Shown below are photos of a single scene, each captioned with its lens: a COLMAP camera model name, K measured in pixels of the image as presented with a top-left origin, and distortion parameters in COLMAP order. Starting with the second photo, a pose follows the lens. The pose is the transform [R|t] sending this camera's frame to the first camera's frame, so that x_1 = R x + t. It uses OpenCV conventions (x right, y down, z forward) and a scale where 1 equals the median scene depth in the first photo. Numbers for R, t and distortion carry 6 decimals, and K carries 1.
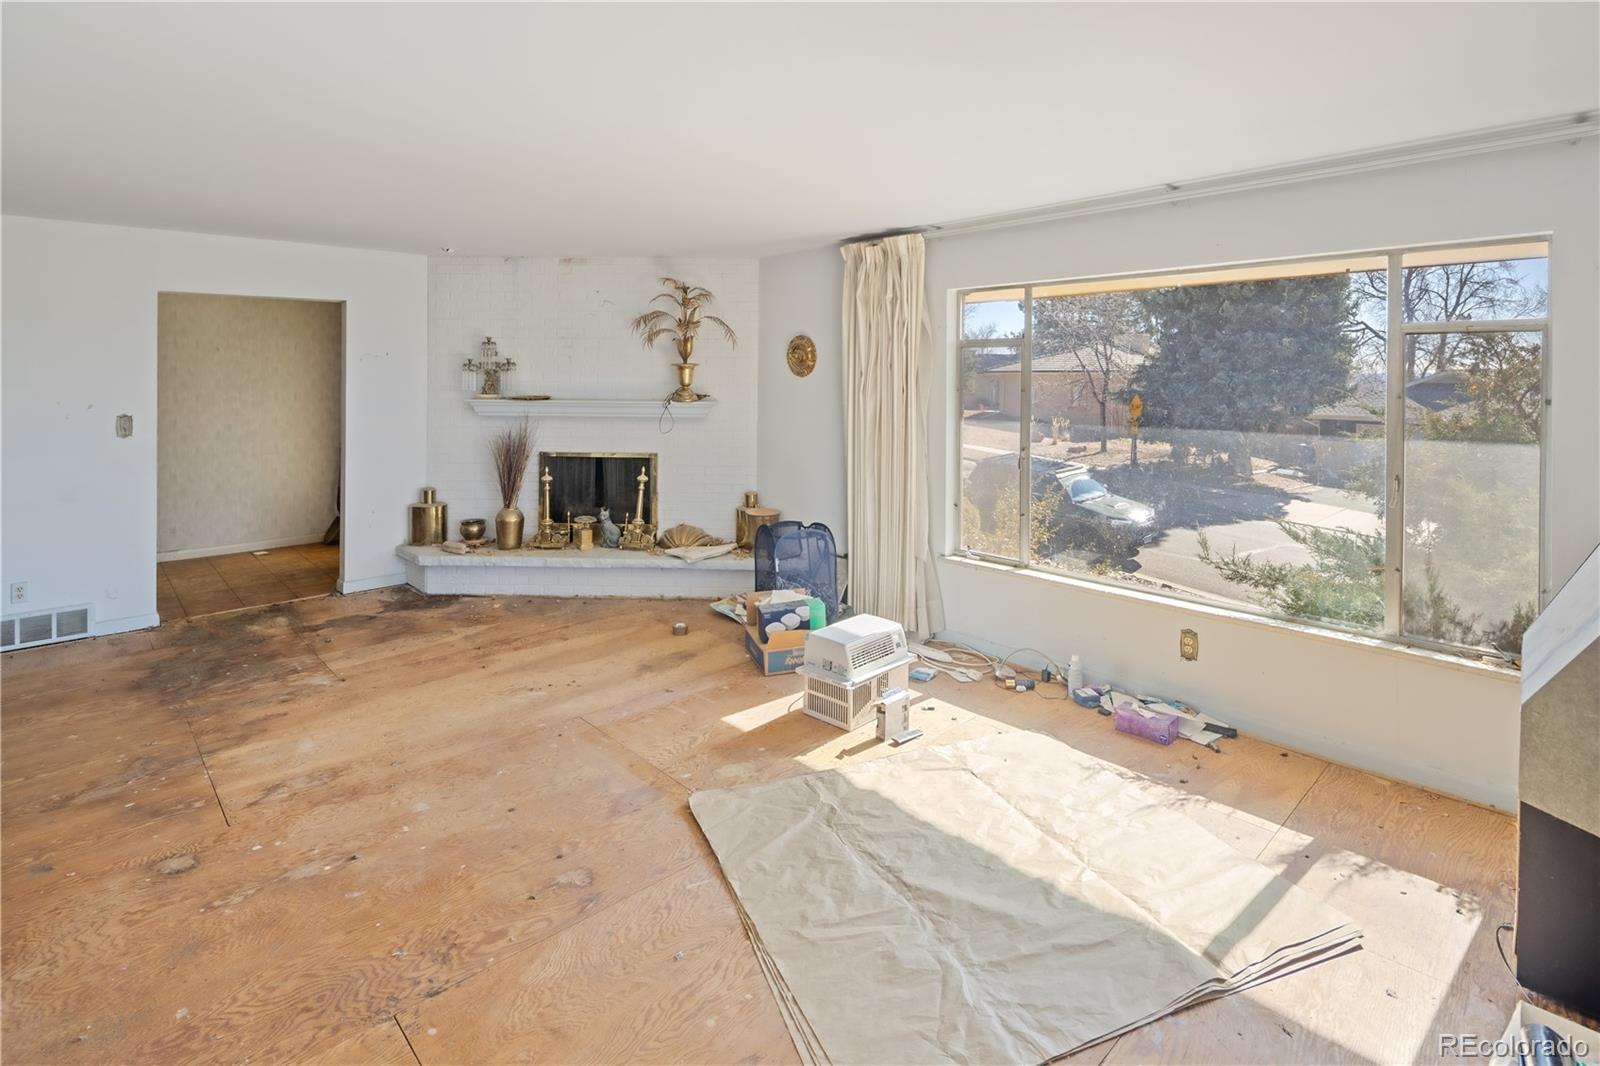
lens RADIAL K [[826.8, 0, 795.5], [0, 826.8, 494.0], [0, 0, 1]] dist [0.001224, 0.000120]
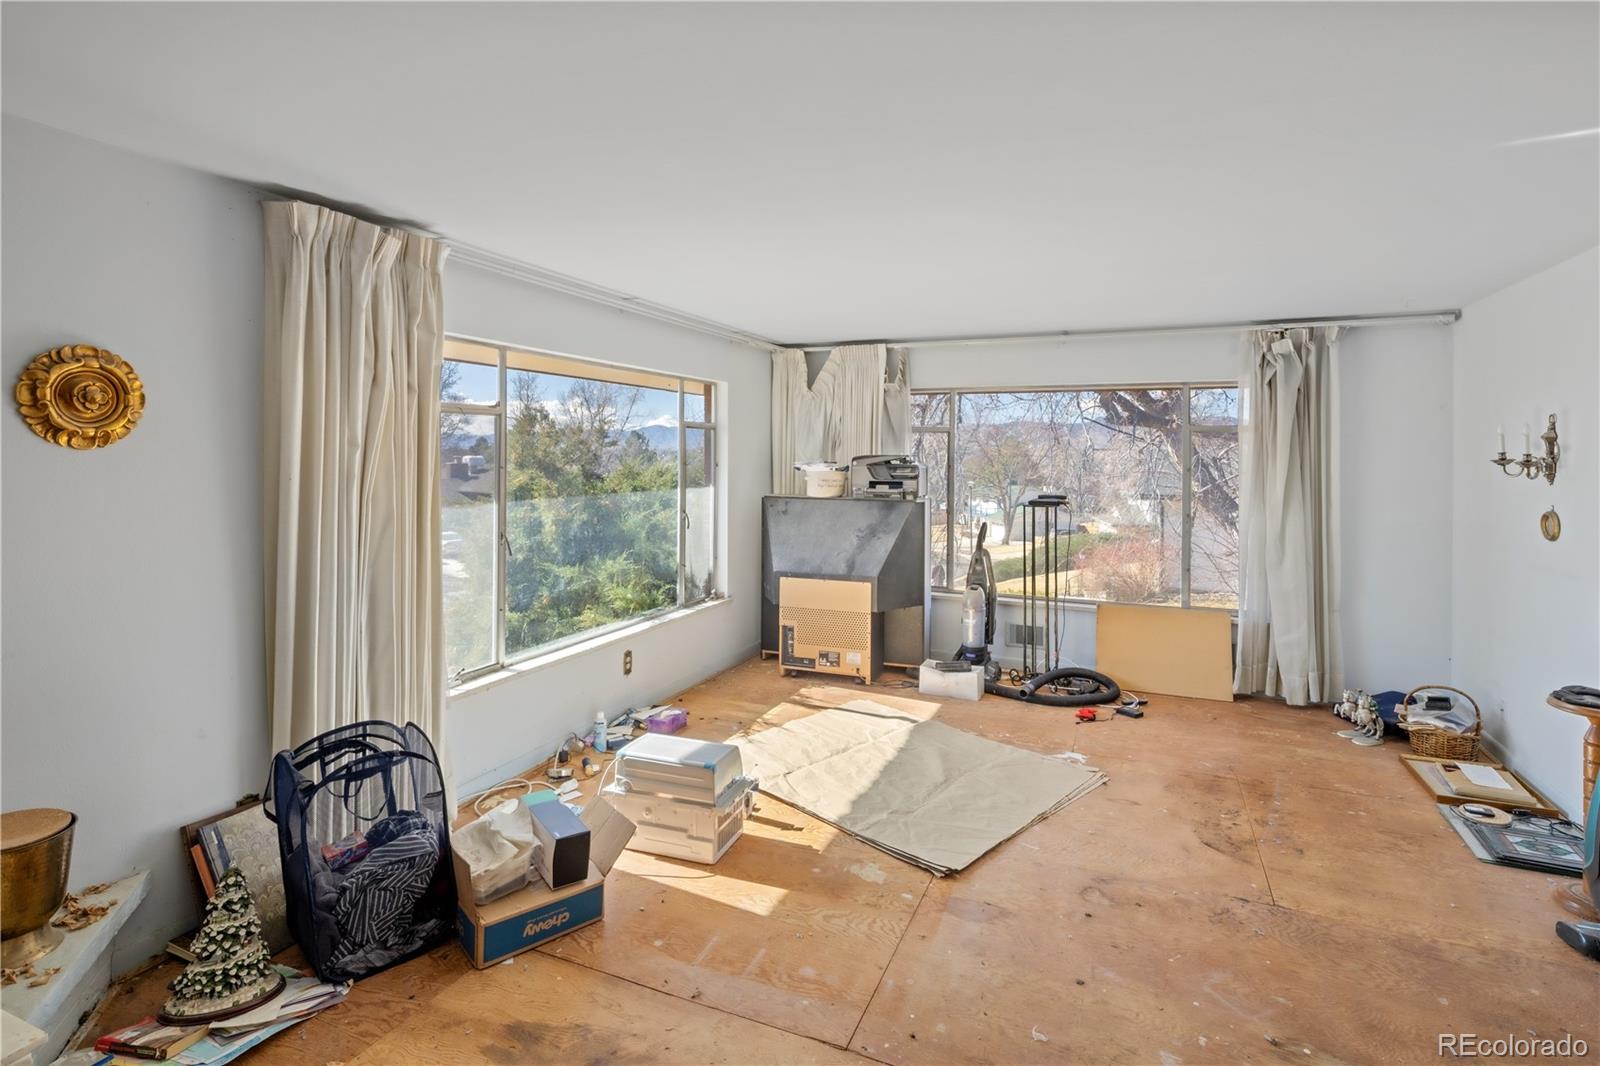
lens RADIAL K [[806.2, 0, 830.0], [0, 806.2, 559.4], [0, 0, 1]] dist [-0.002990, -0.001200]
pose [[-0.454246, -0.121708, 0.882524, -0.752003], [0.118046, 0.973666, 0.195037, -0.180395], [-0.883021, 0.192774, -0.427916, 1.258067]]
